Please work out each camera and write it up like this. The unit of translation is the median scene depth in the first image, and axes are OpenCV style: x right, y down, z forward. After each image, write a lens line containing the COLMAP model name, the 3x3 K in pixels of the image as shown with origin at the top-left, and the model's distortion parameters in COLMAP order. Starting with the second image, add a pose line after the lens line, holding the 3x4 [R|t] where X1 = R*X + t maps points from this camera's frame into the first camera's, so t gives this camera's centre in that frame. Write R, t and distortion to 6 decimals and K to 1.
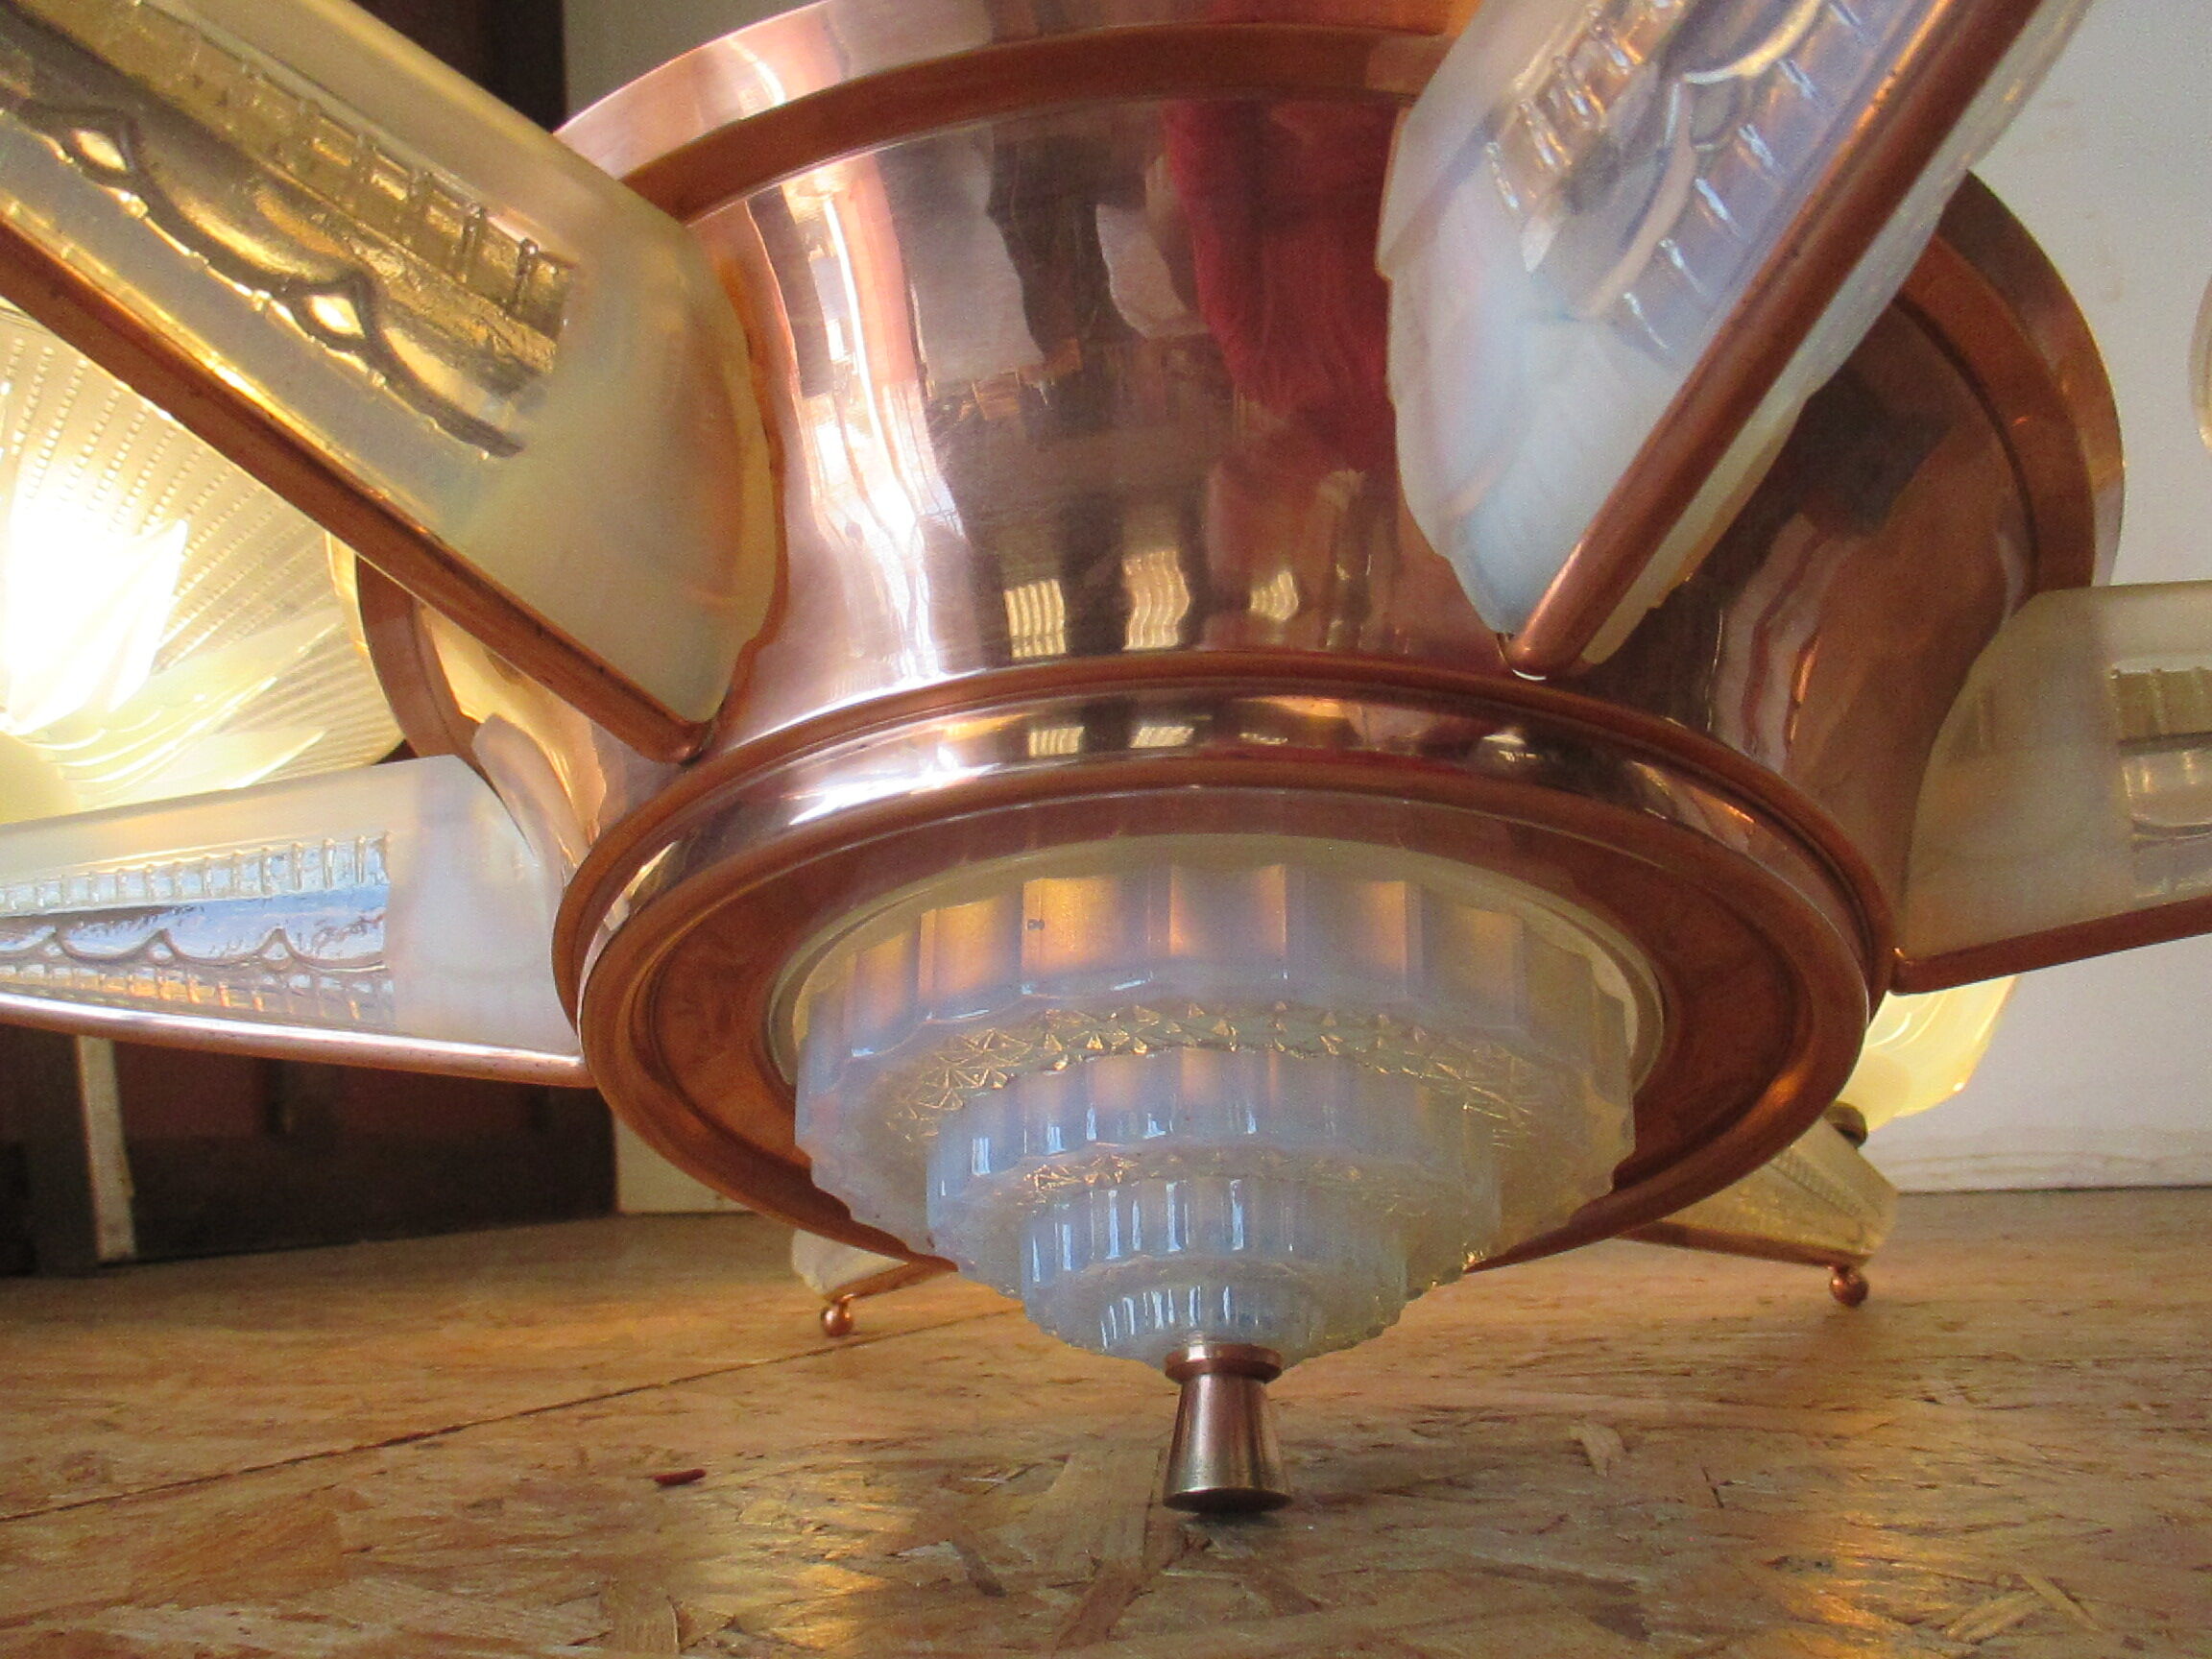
lens RADIAL K [[1850.2, 0, 1106.0], [0, 1850.2, 829.5], [0, 0, 1]] dist [-0.029542, 0.015465]
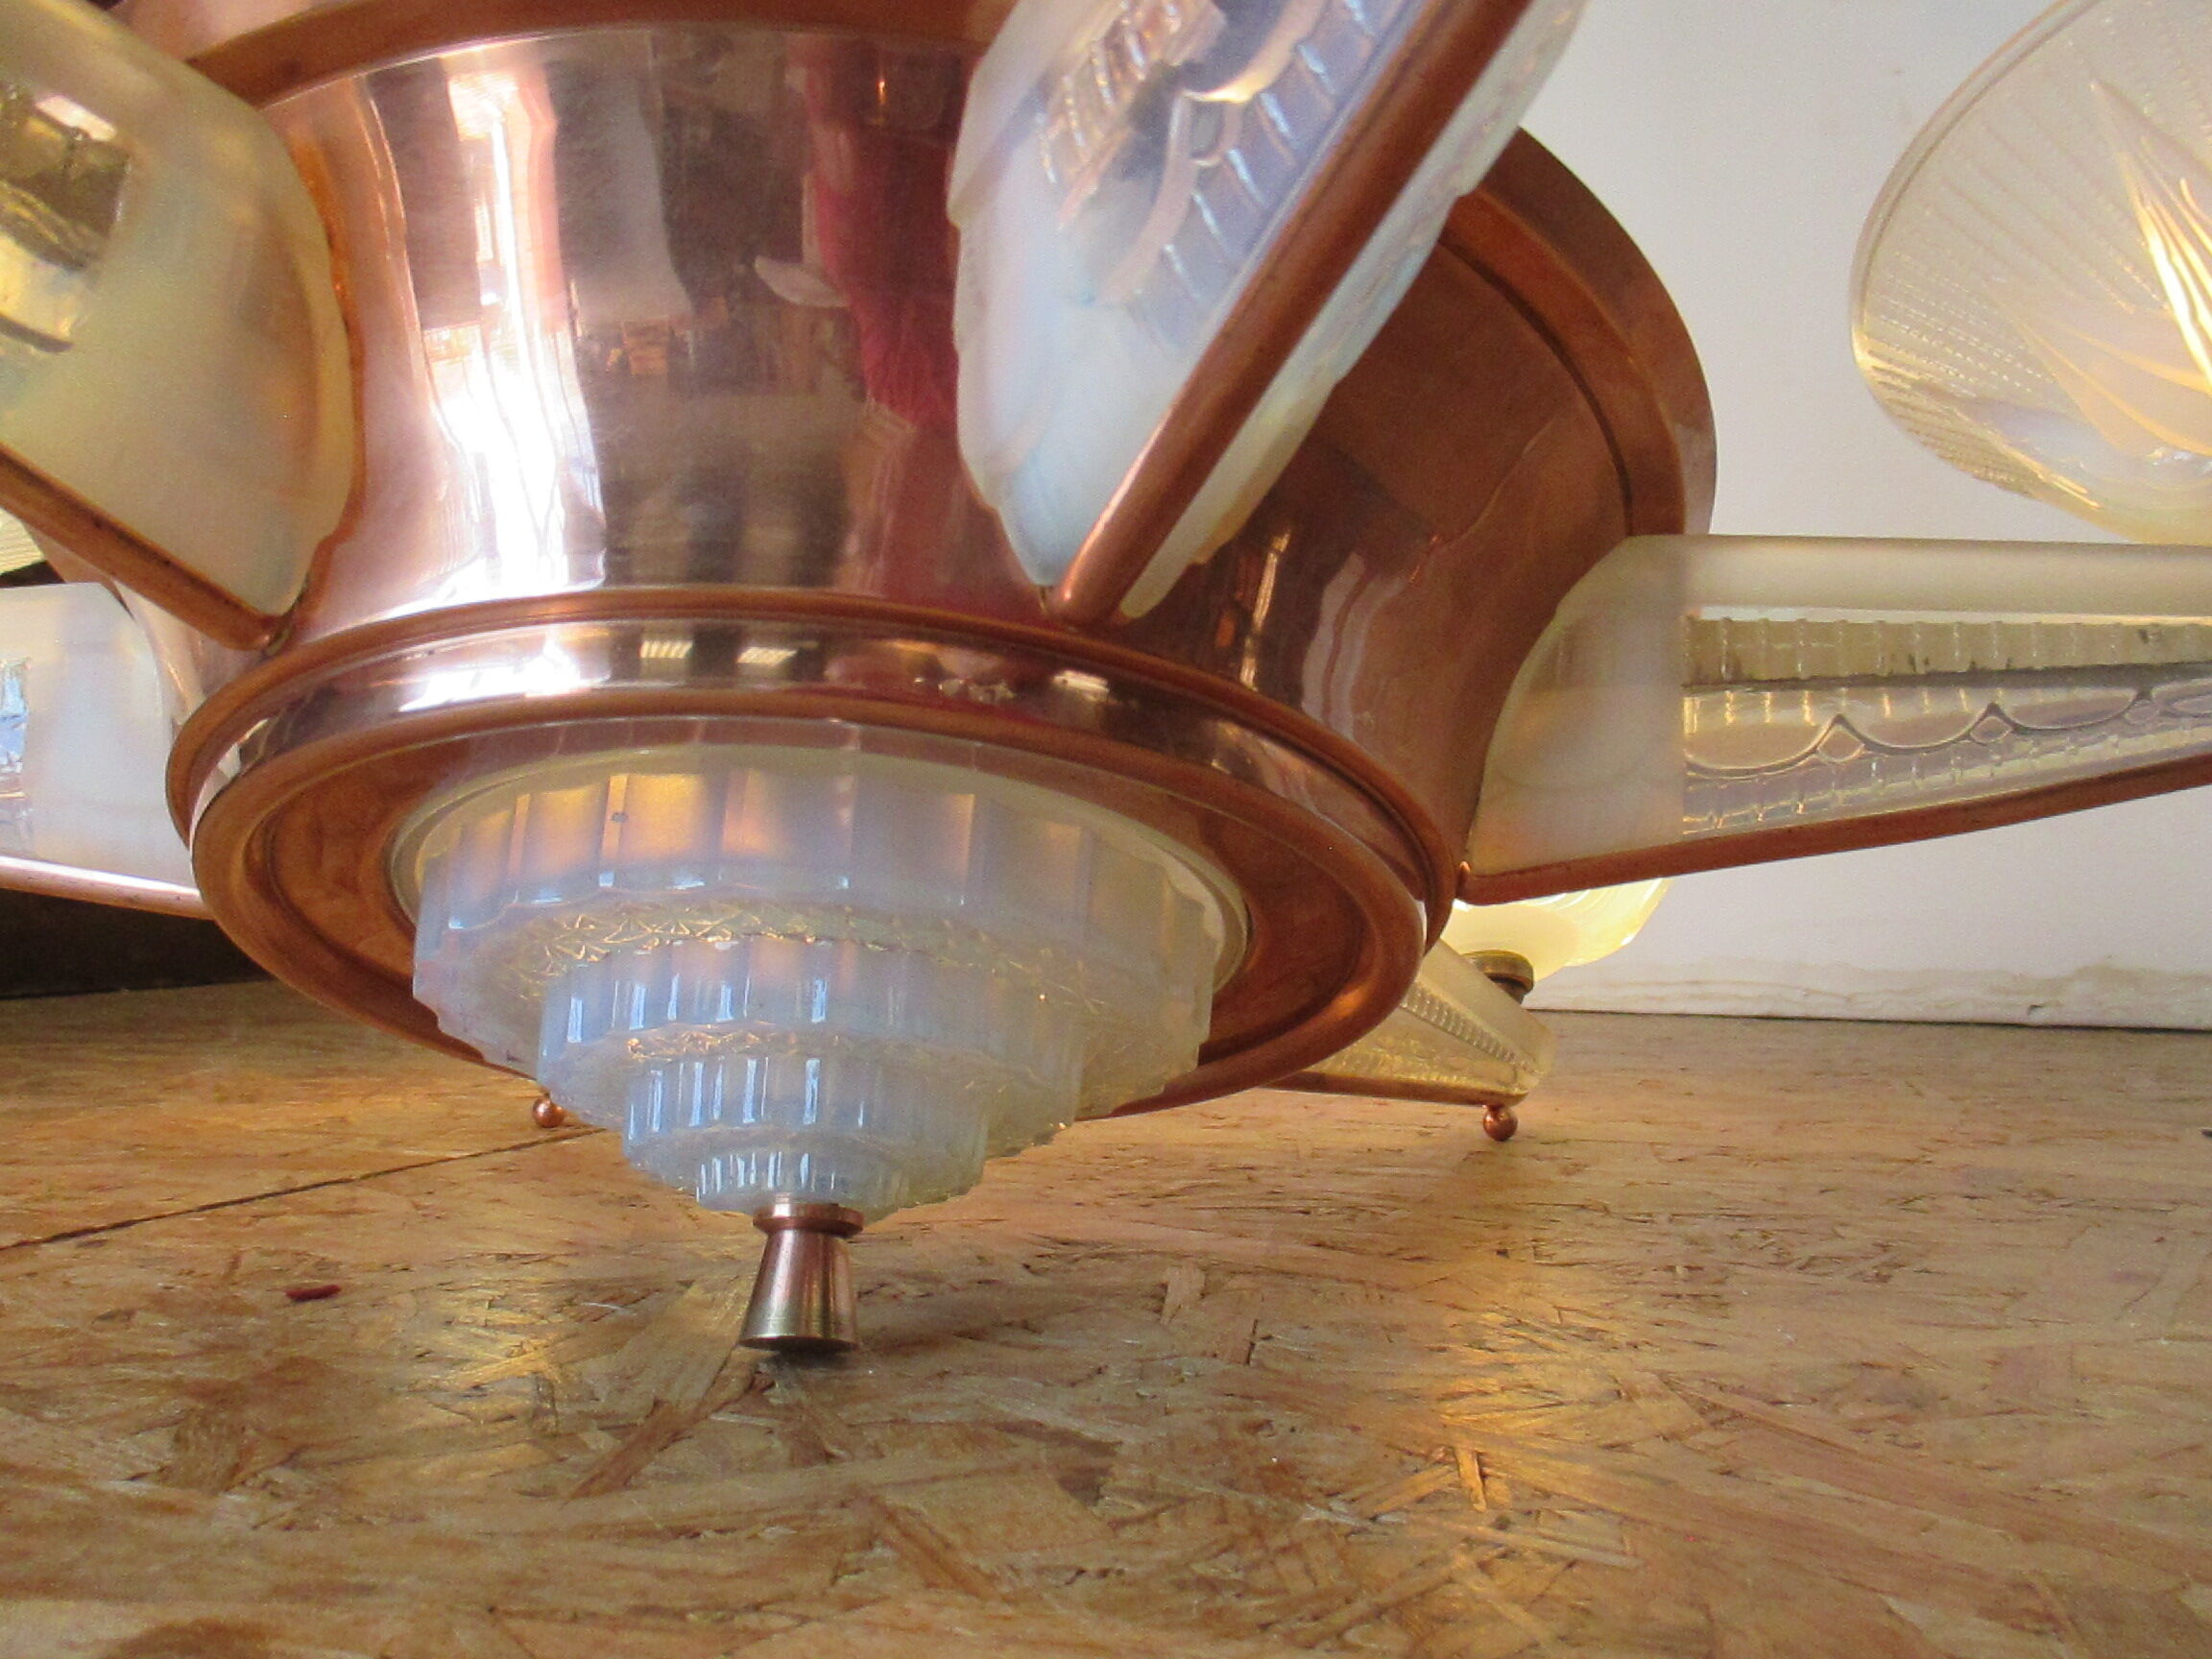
lens RADIAL K [[1852.9, 0, 1106.0], [0, 1852.9, 829.5], [0, 0, 1]] dist [-0.017744, -0.005167]
pose [[0.995101, 0.049950, 0.085315, 0.130281], [-0.060796, 0.989691, 0.129672, -0.084200], [-0.077958, -0.134224, 0.987880, -0.048672]]
